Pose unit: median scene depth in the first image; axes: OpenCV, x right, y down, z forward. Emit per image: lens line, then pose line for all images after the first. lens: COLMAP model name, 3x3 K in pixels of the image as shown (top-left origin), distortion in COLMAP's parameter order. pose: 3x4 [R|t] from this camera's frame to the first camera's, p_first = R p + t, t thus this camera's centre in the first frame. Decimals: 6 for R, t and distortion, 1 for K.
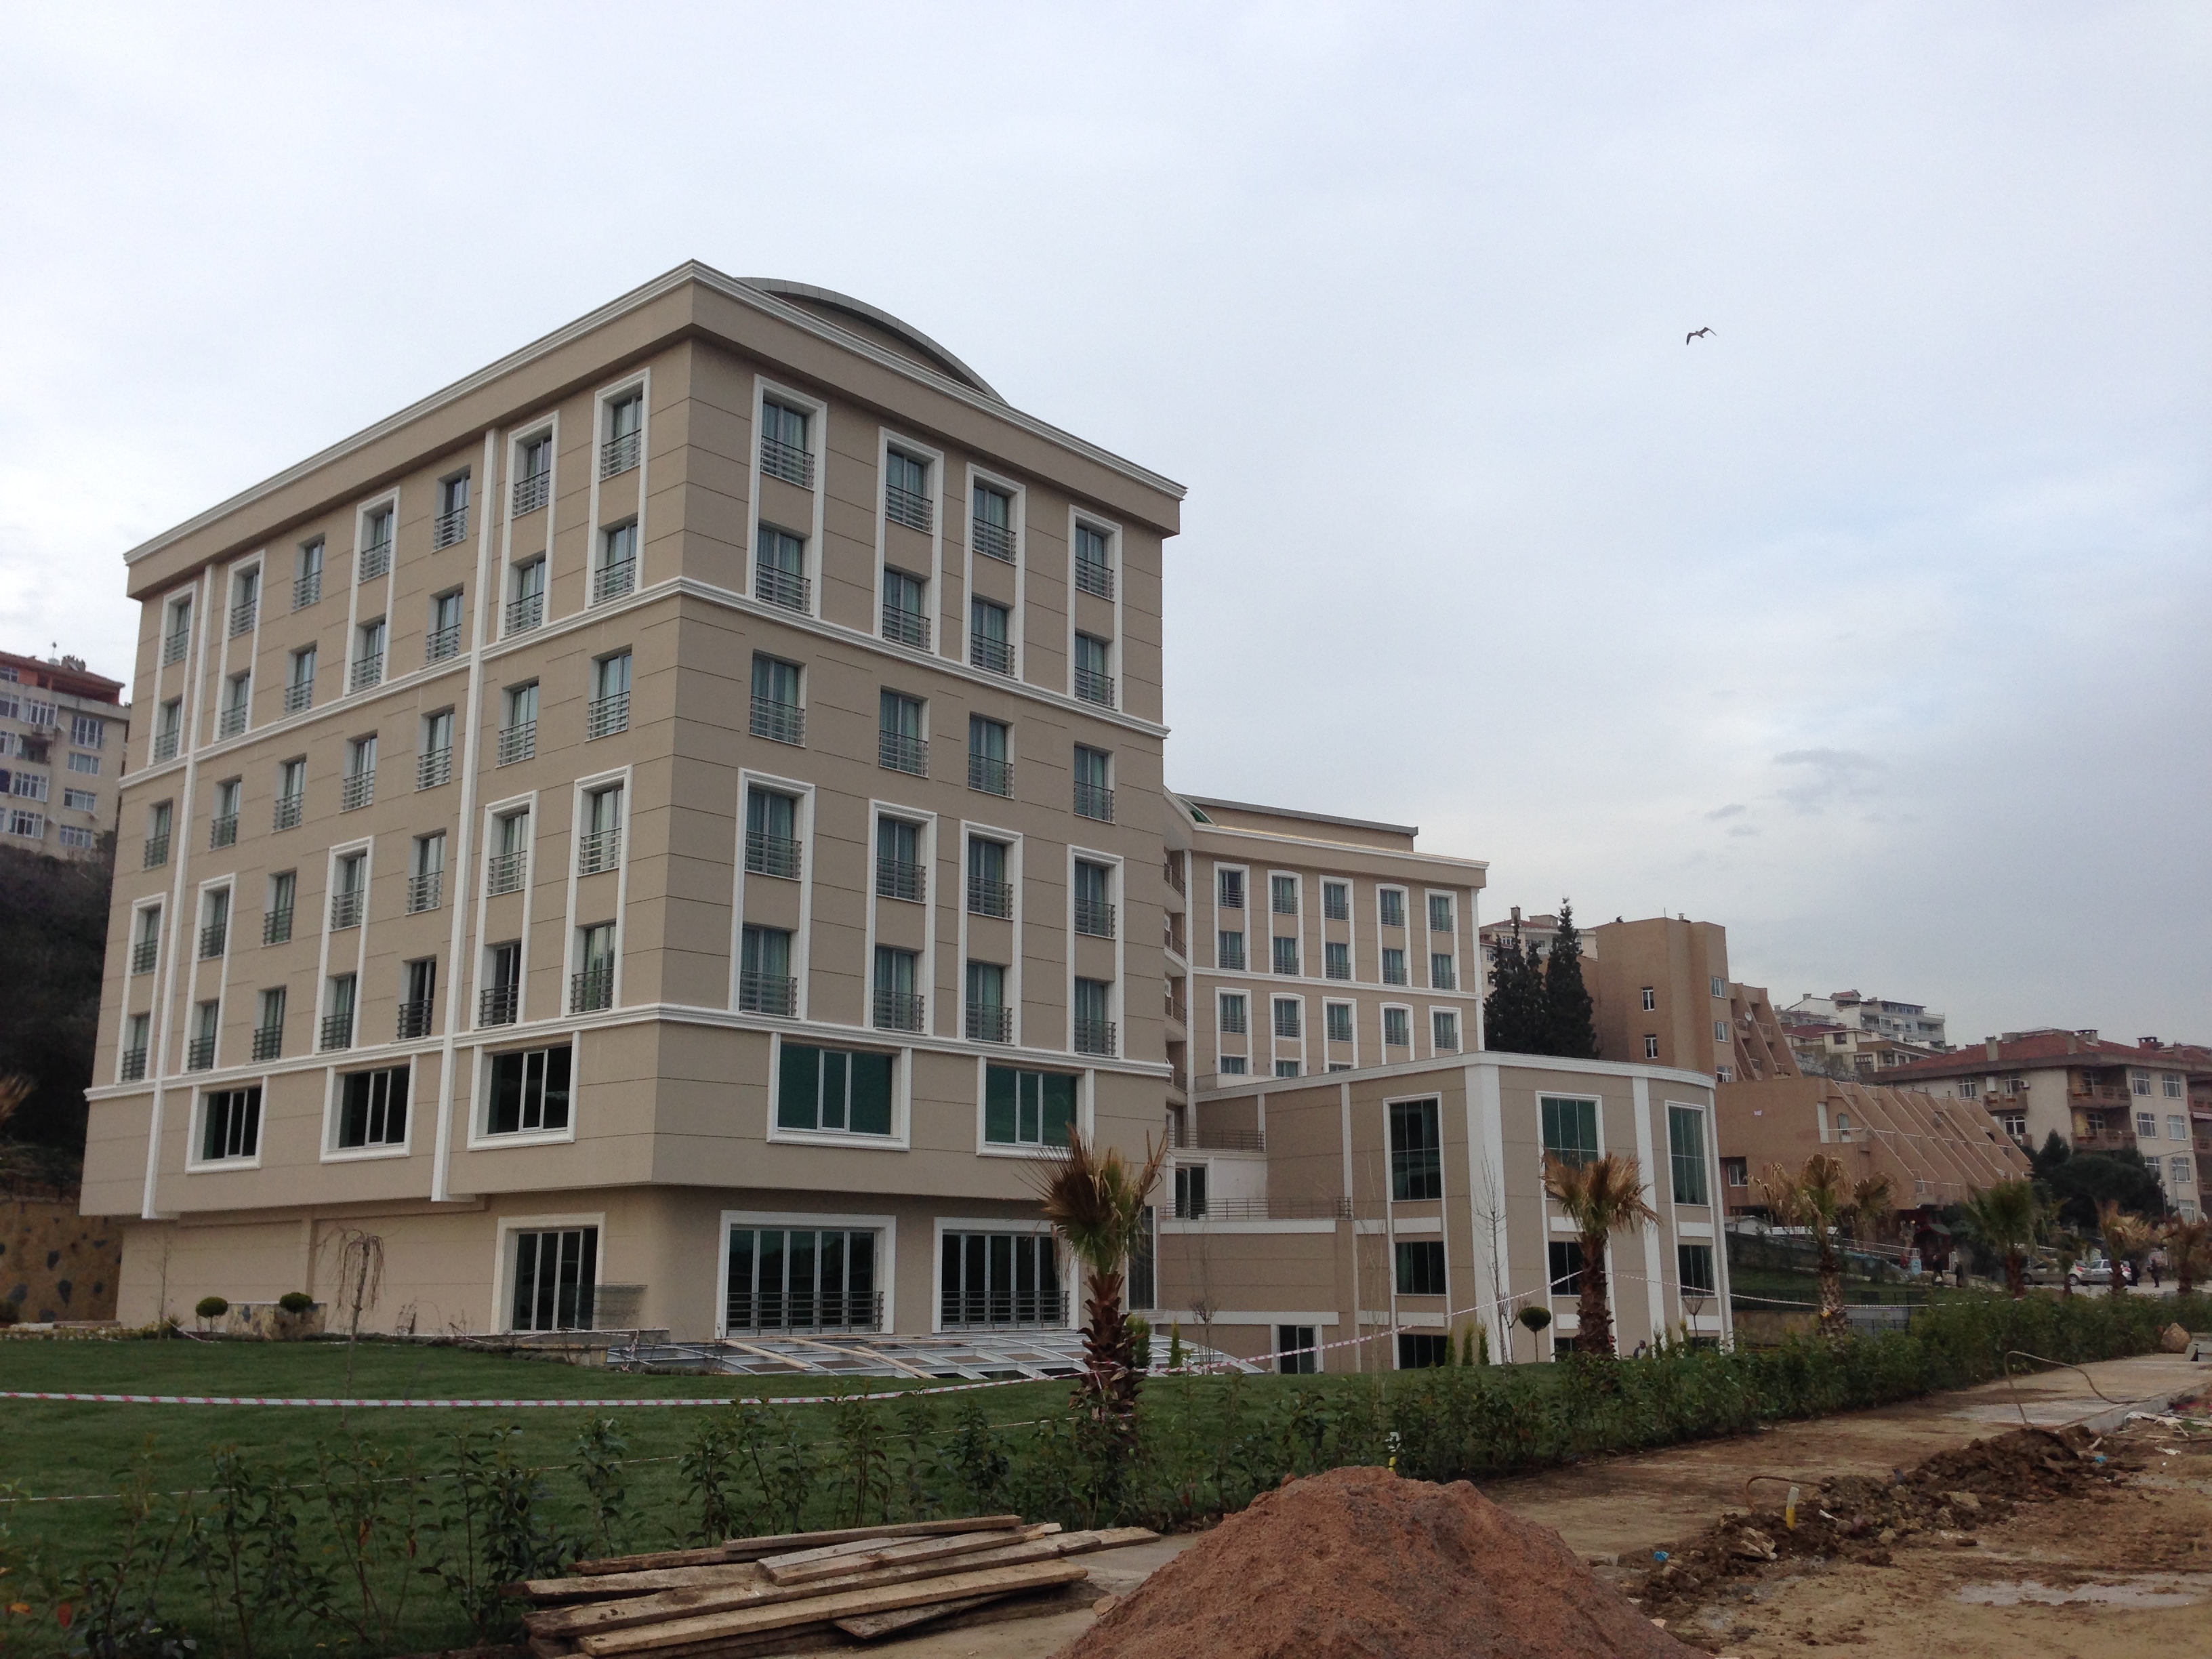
lens RADIAL K [[2074.5, 0, 1115.0], [0, 2074.5, 814.7], [0, 0, 1]] dist [0.018119, 0.000000]
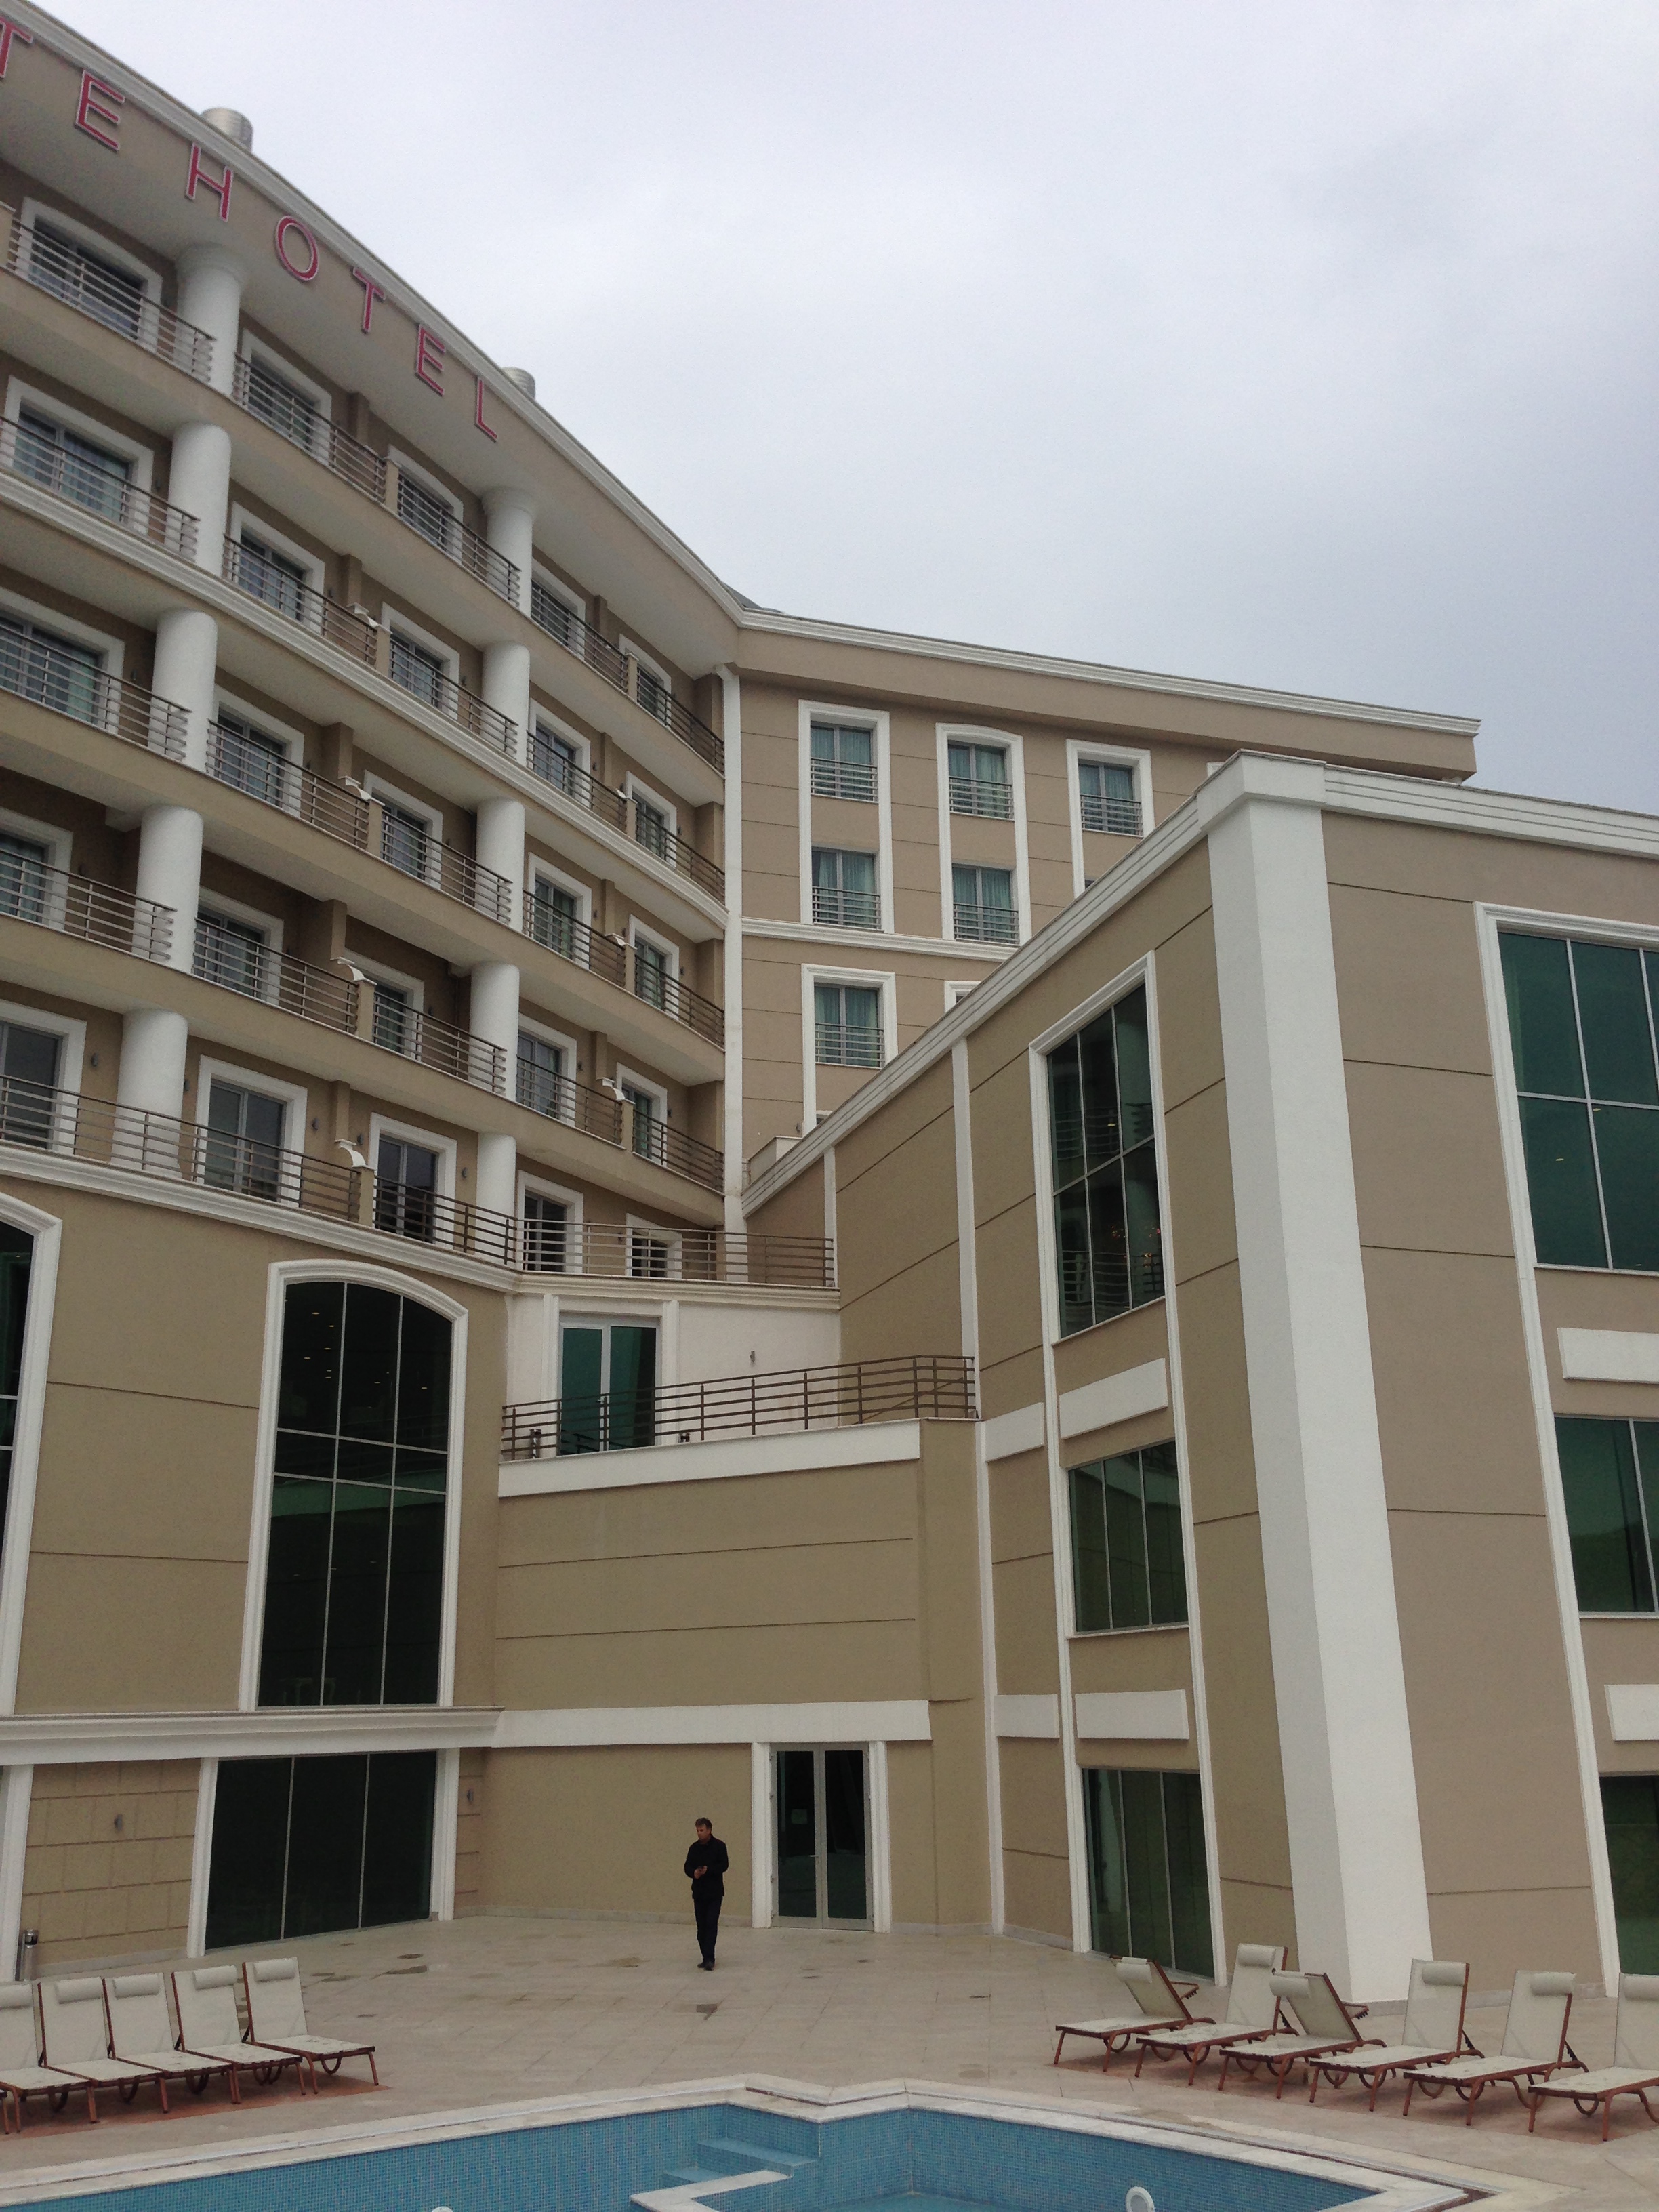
lens RADIAL K [[2074.5, 0, 817.4], [0, 2074.5, 1099.2], [0, 0, 1]] dist [0.018119, 0.000000]
pose [[0.973193, -0.079419, -0.215843, 0.157800], [0.063777, 0.994871, -0.078507, 0.160172], [0.220971, 0.062637, 0.973267, 0.634102]]
